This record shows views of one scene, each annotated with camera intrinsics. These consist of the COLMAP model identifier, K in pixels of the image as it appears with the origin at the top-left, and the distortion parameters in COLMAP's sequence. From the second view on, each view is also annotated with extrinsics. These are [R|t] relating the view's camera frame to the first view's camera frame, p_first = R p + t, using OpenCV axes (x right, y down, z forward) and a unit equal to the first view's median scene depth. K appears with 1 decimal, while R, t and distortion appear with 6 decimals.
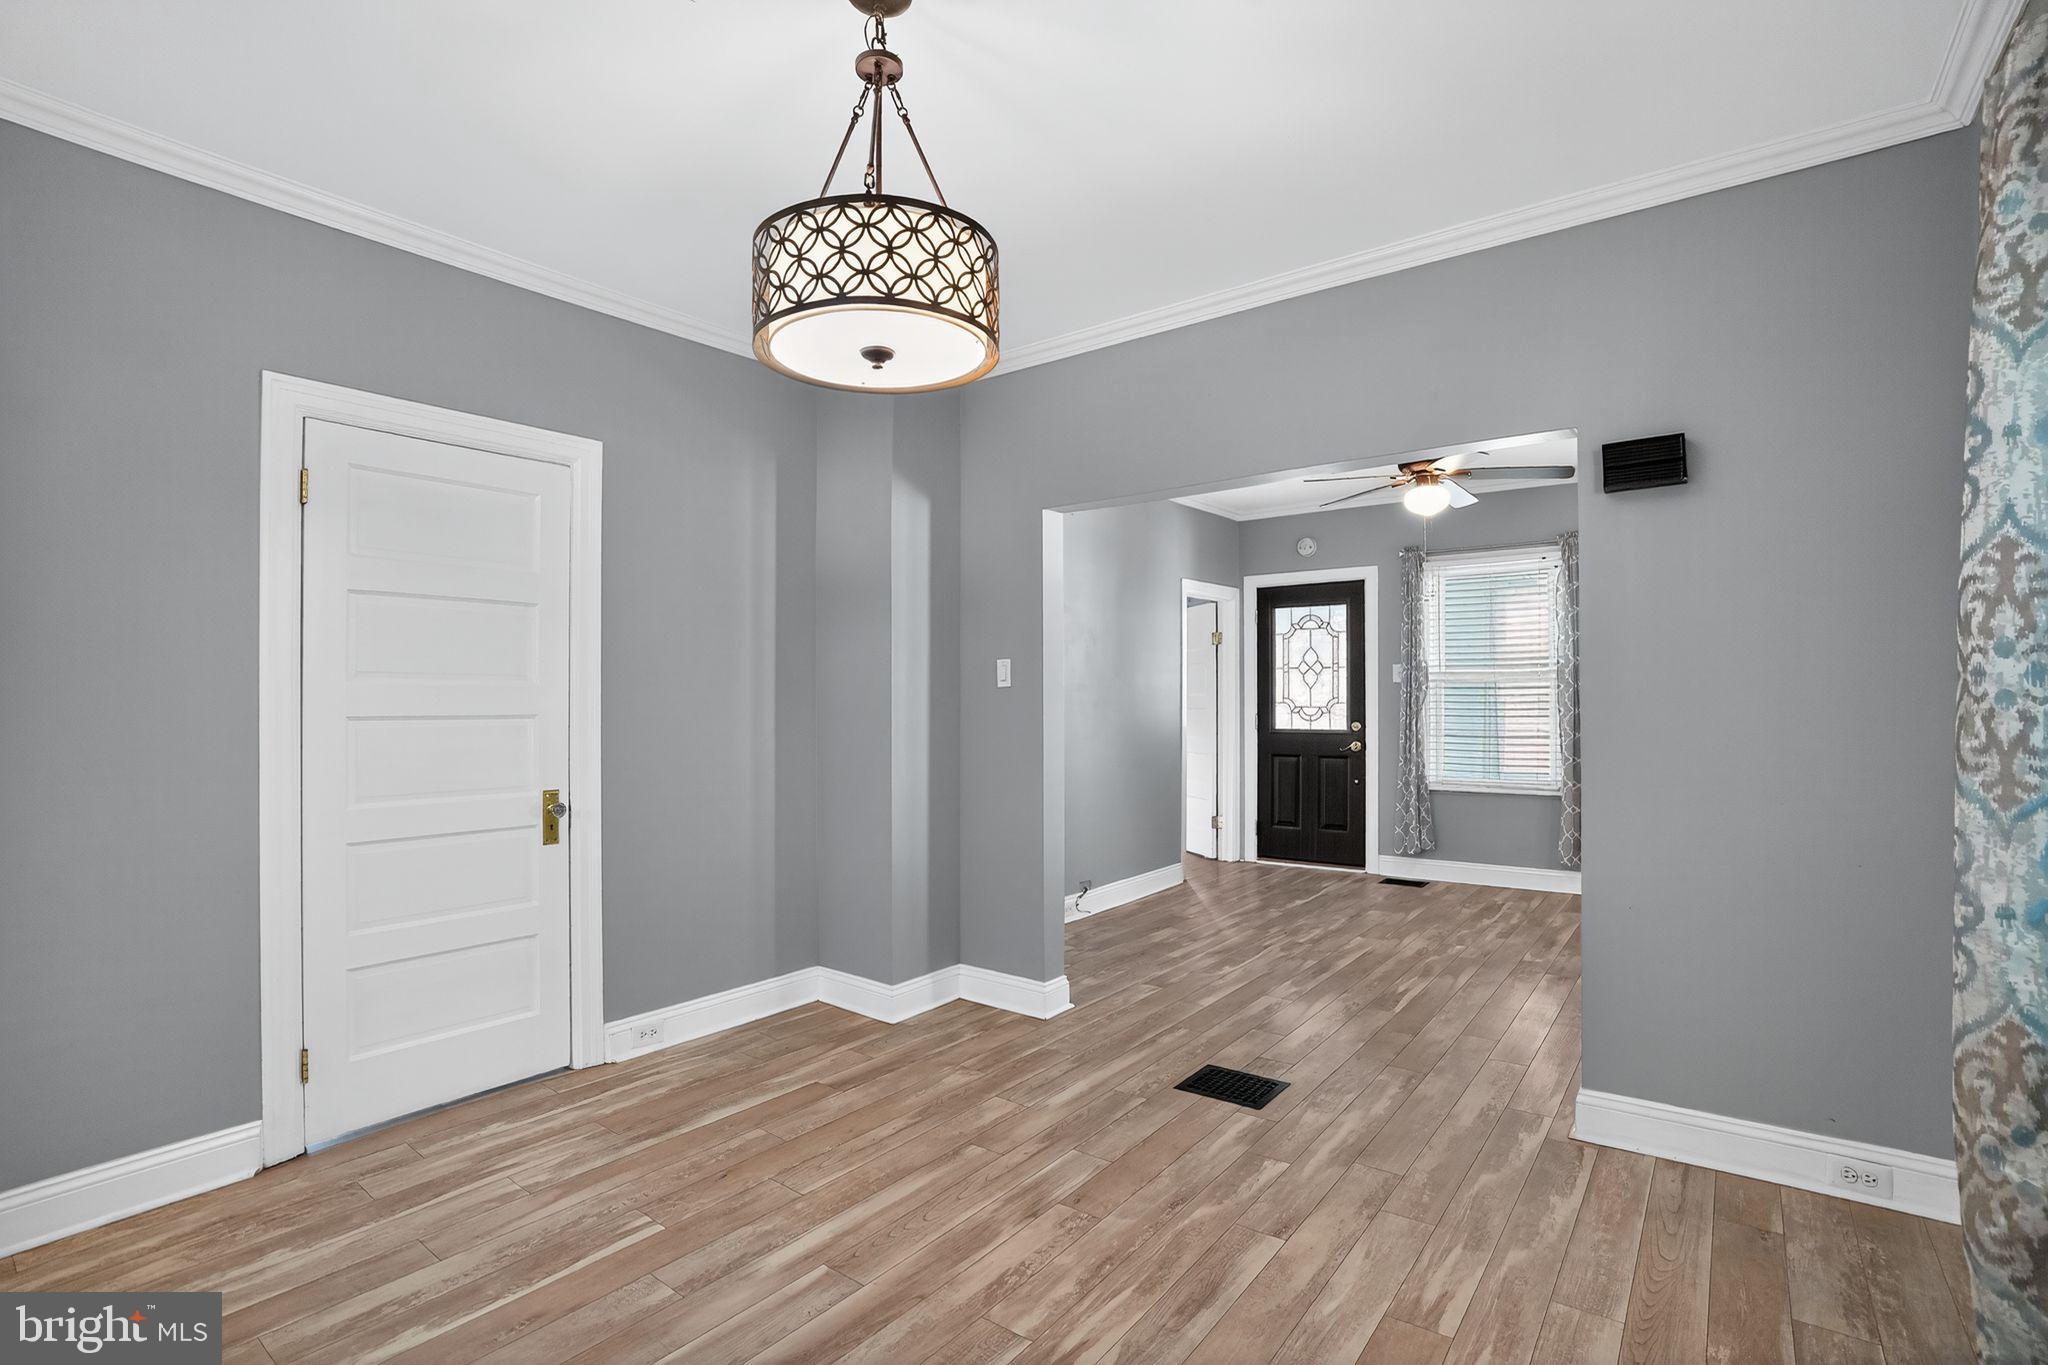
lens RADIAL K [[961.8, 0, 1020.6], [0, 961.8, 721.7], [0, 0, 1]] dist [-0.081657, 0.032116]
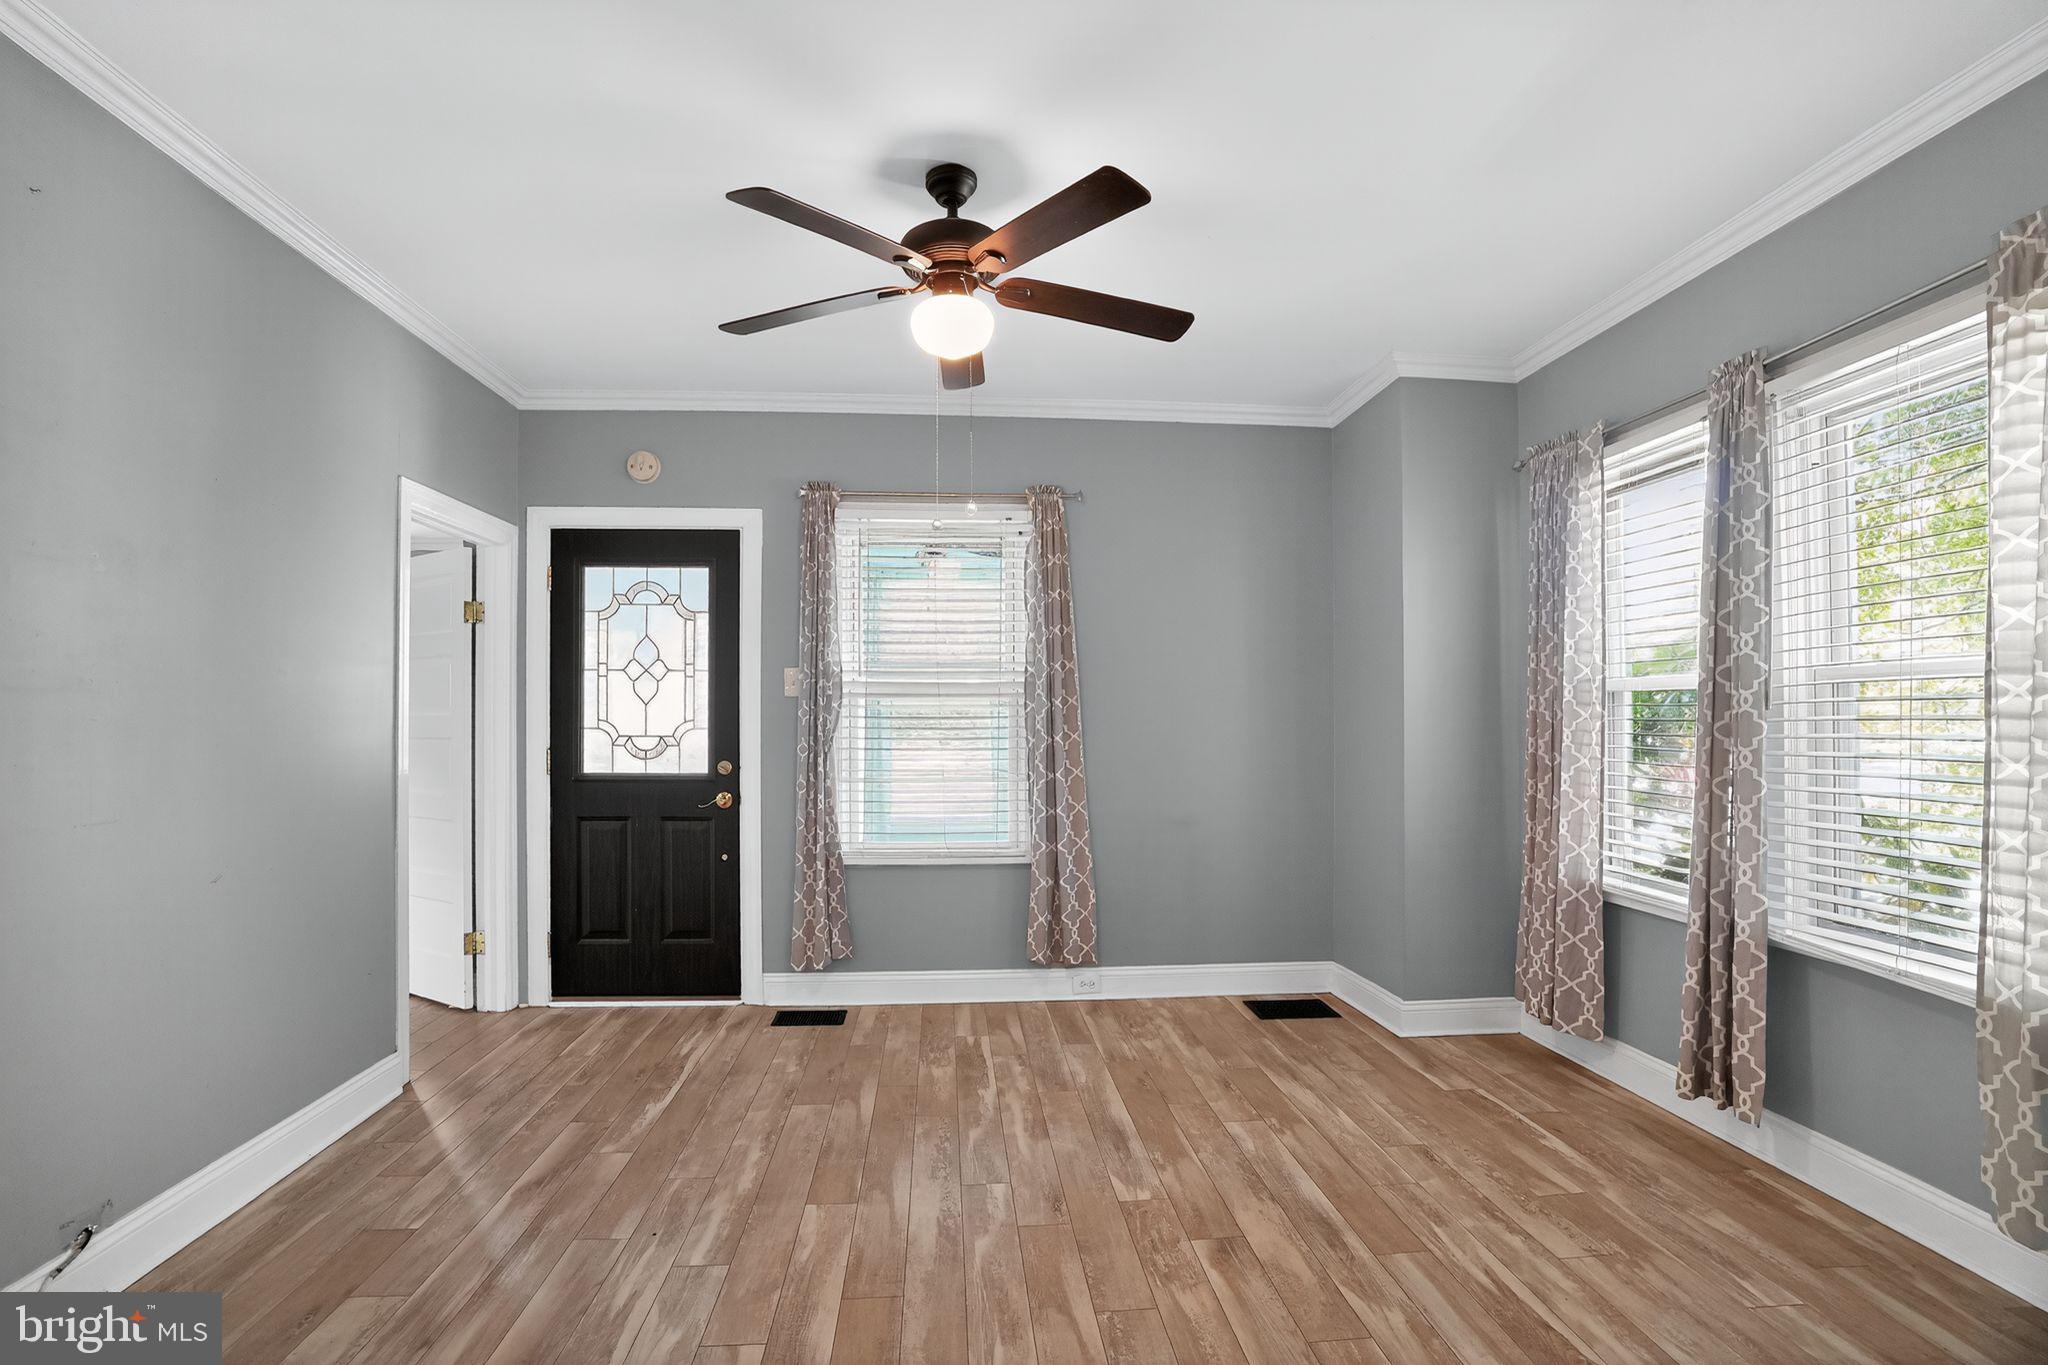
lens RADIAL K [[961.8, 0, 1020.6], [0, 961.8, 721.7], [0, 0, 1]] dist [-0.081657, 0.032116]
pose [[0.741412, 0.007908, 0.671004, 0.109395], [0.010847, 0.999659, -0.023767, -0.010417], [-0.670963, 0.024899, 0.741073, 0.558128]]
